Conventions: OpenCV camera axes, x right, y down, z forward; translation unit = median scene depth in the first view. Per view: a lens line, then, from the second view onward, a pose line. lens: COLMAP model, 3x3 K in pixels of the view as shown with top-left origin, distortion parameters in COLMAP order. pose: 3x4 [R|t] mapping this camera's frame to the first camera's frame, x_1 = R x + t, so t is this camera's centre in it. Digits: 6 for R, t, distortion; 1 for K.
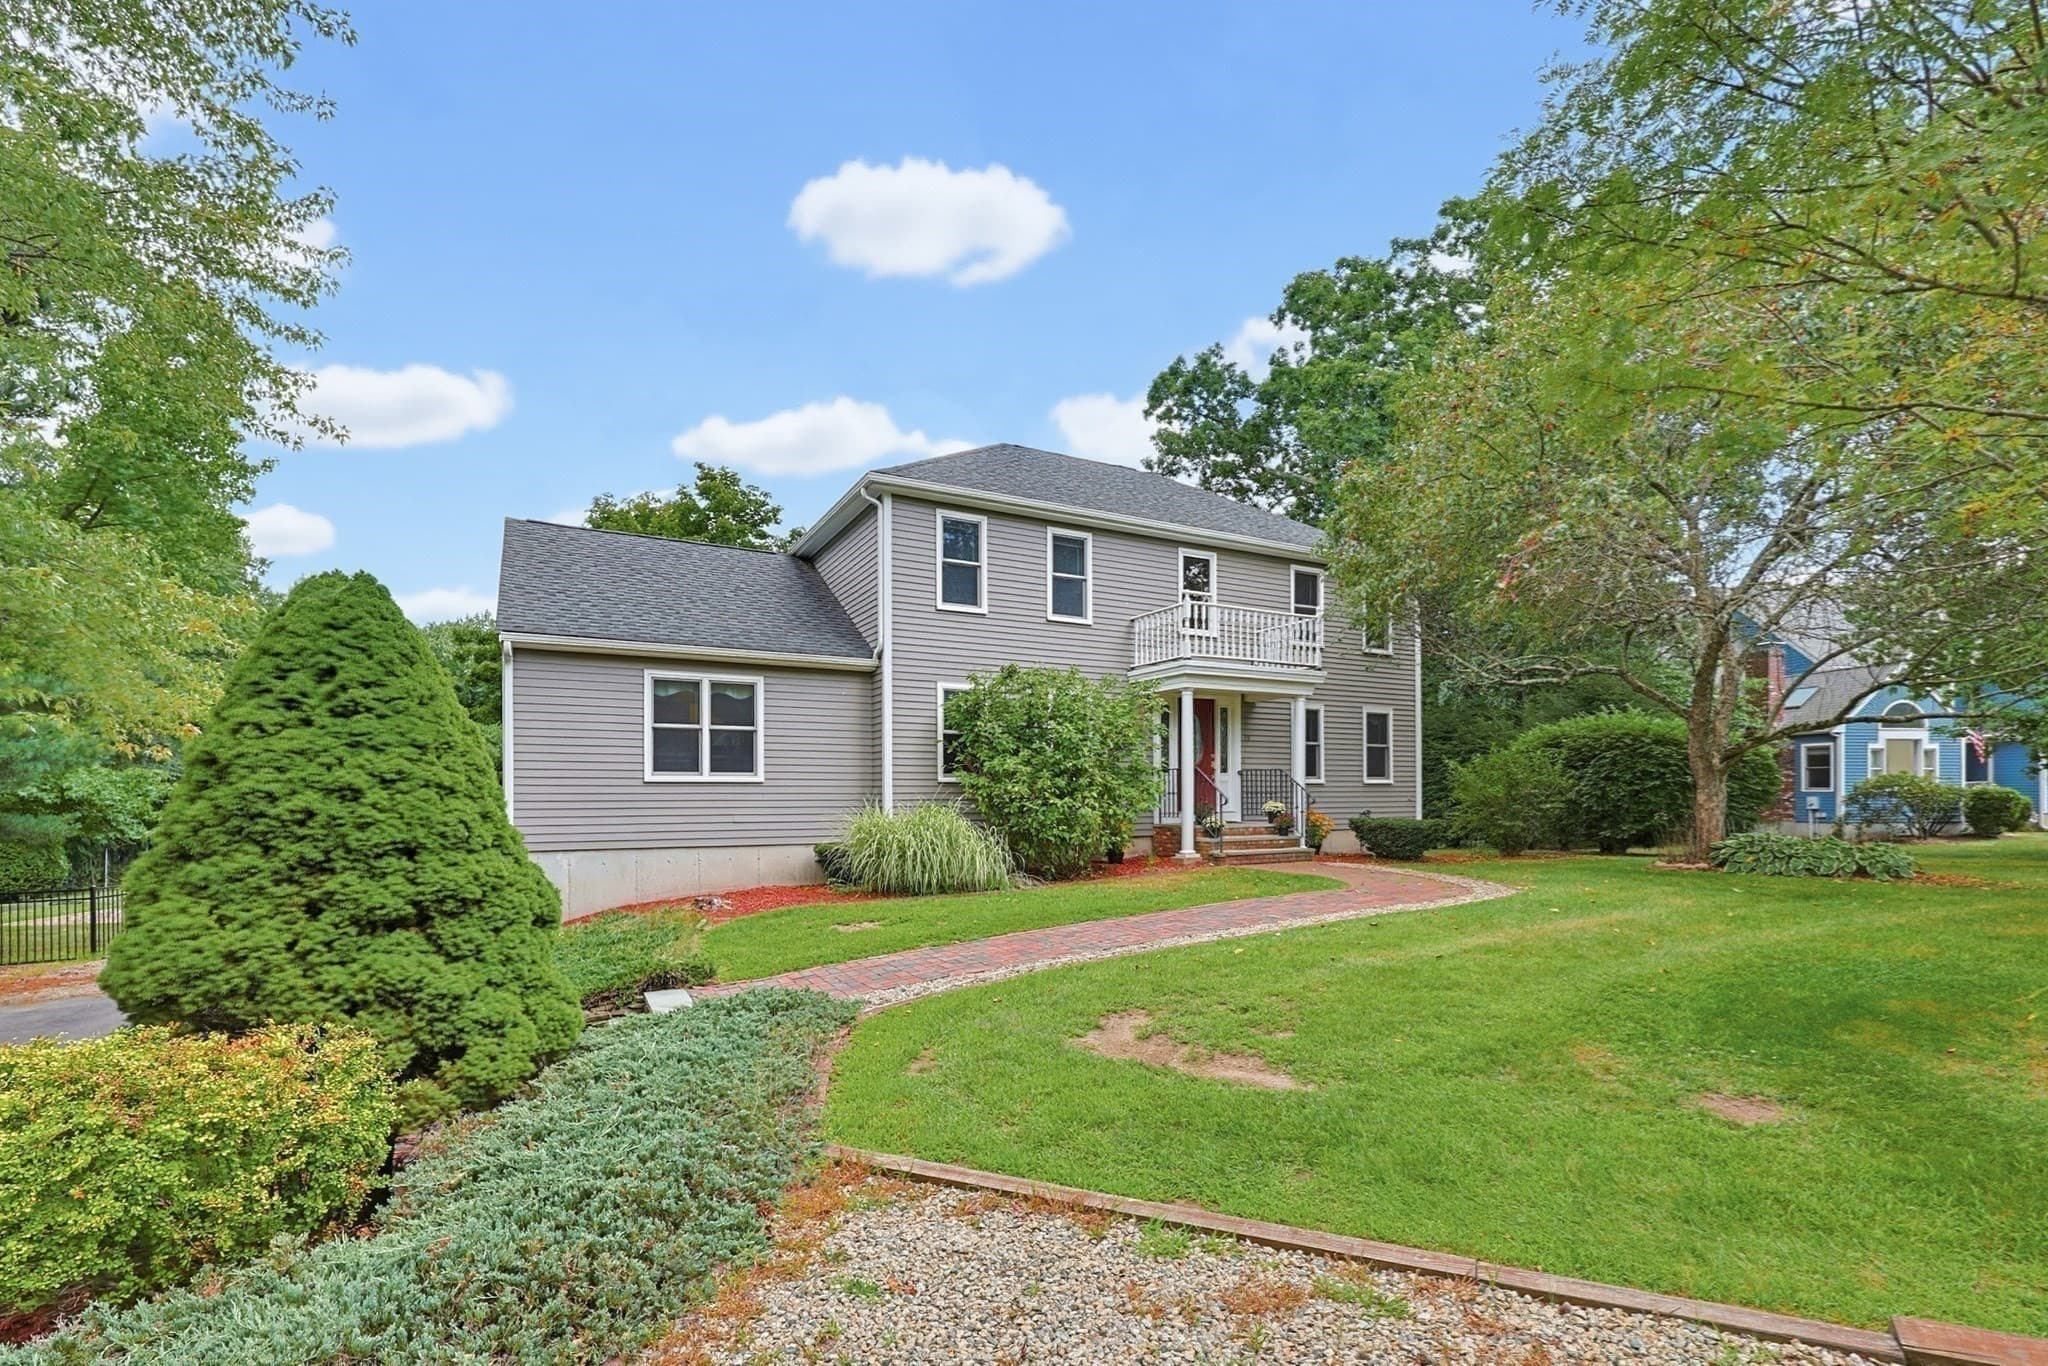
lens RADIAL K [[908.3, 0, 1031.7], [0, 908.3, 804.1], [0, 0, 1]] dist [0.000097, -0.000086]
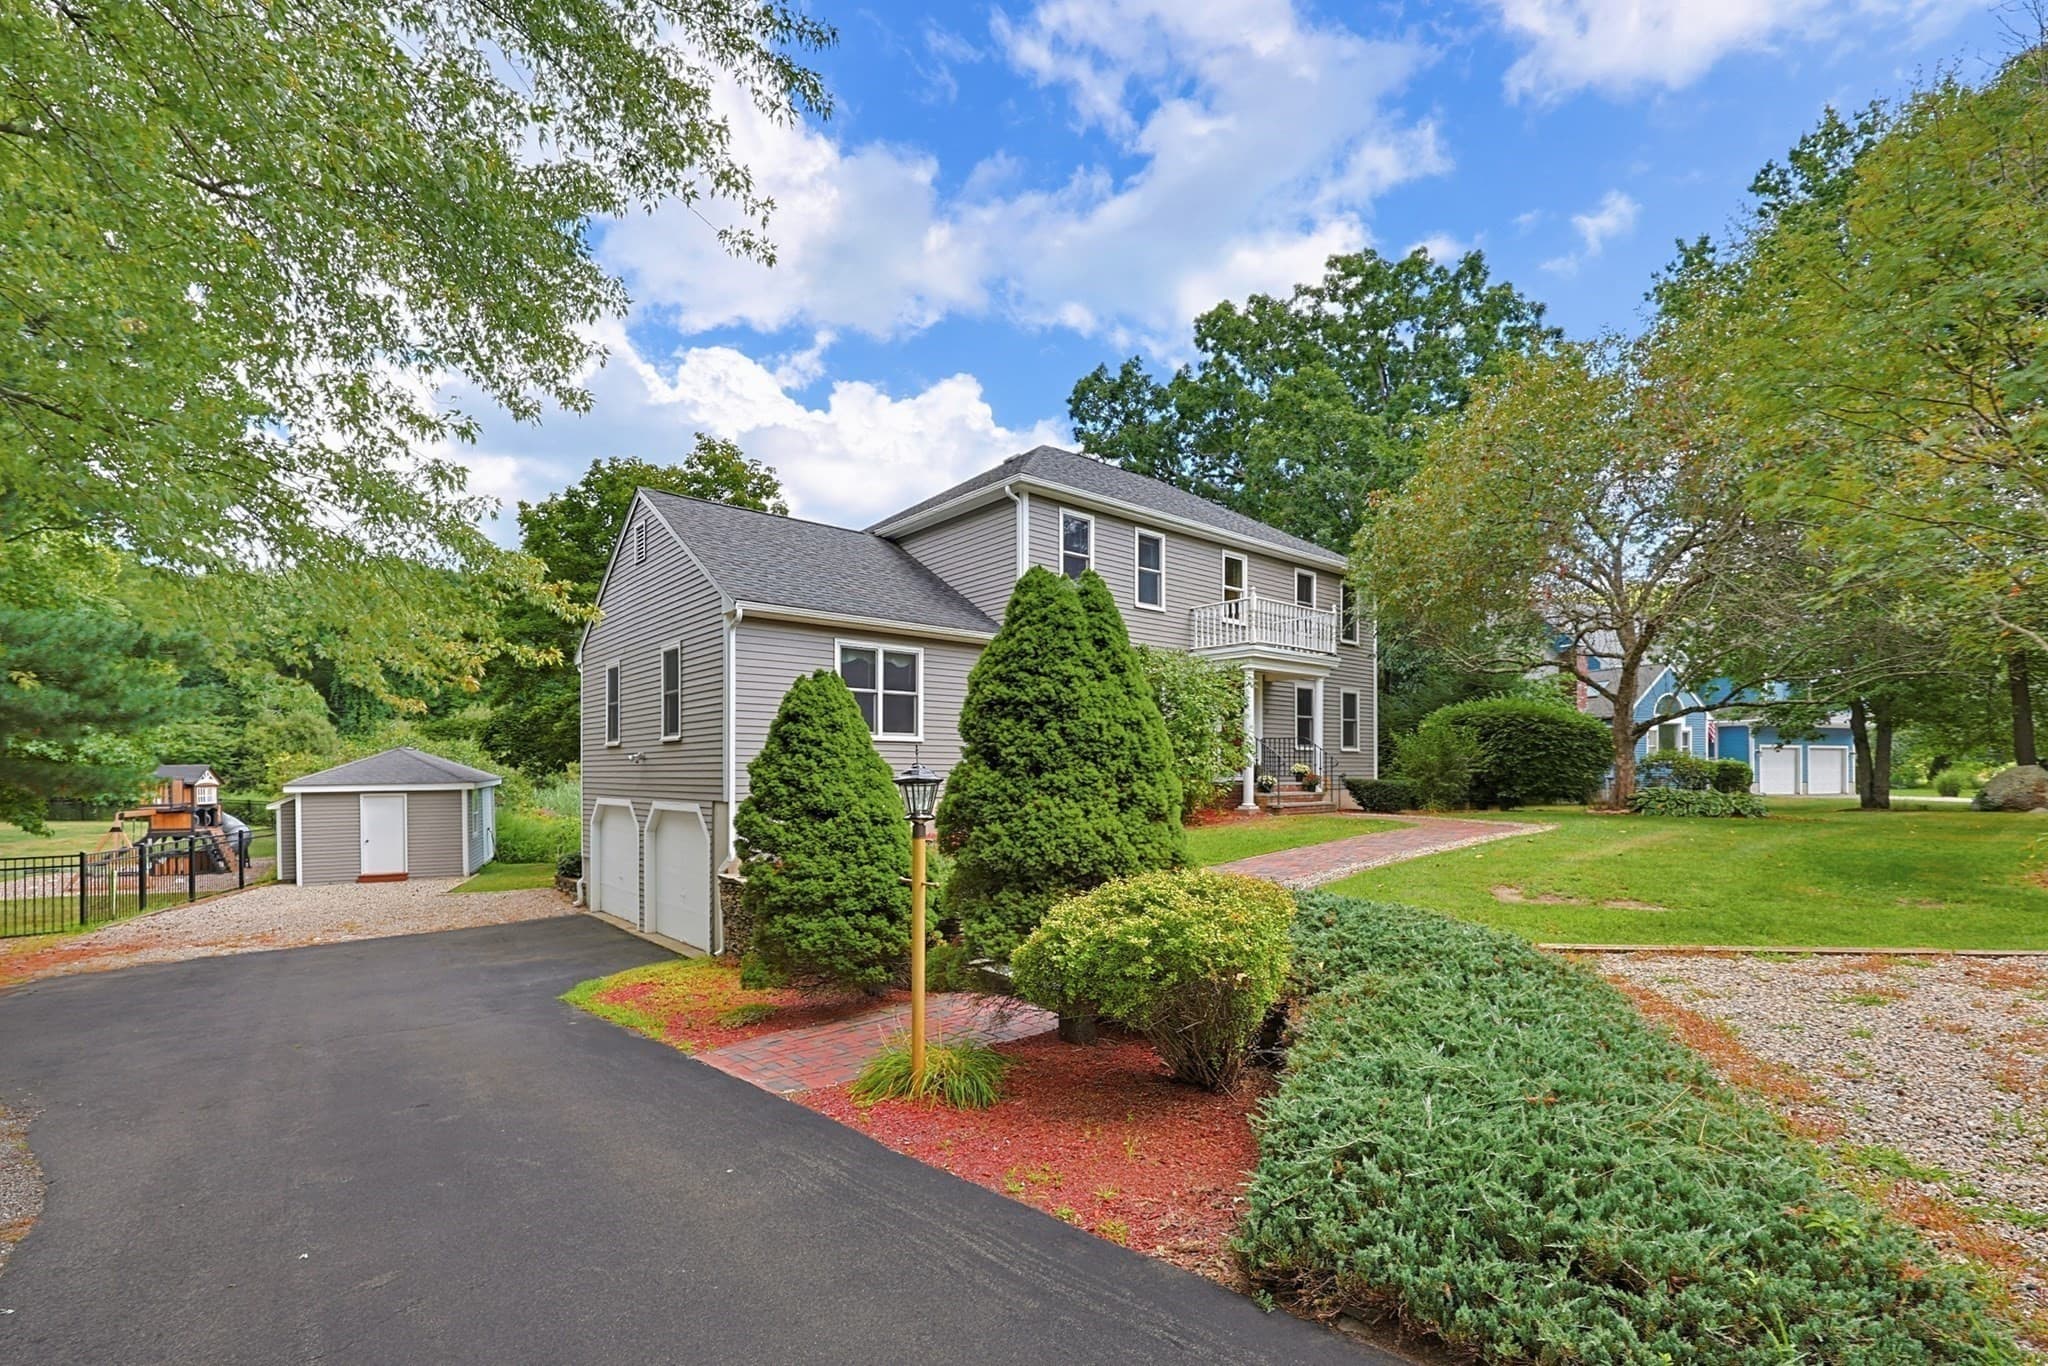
lens RADIAL K [[907.8, 0, 1023.2], [0, 907.8, 782.6], [0, 0, 1]] dist [0.000492, 0.000030]
pose [[0.977545, 0.001063, 0.210722, -0.331535], [-0.001199, 0.999999, 0.000518, 0.020587], [-0.210722, -0.000759, 0.977546, -0.100311]]
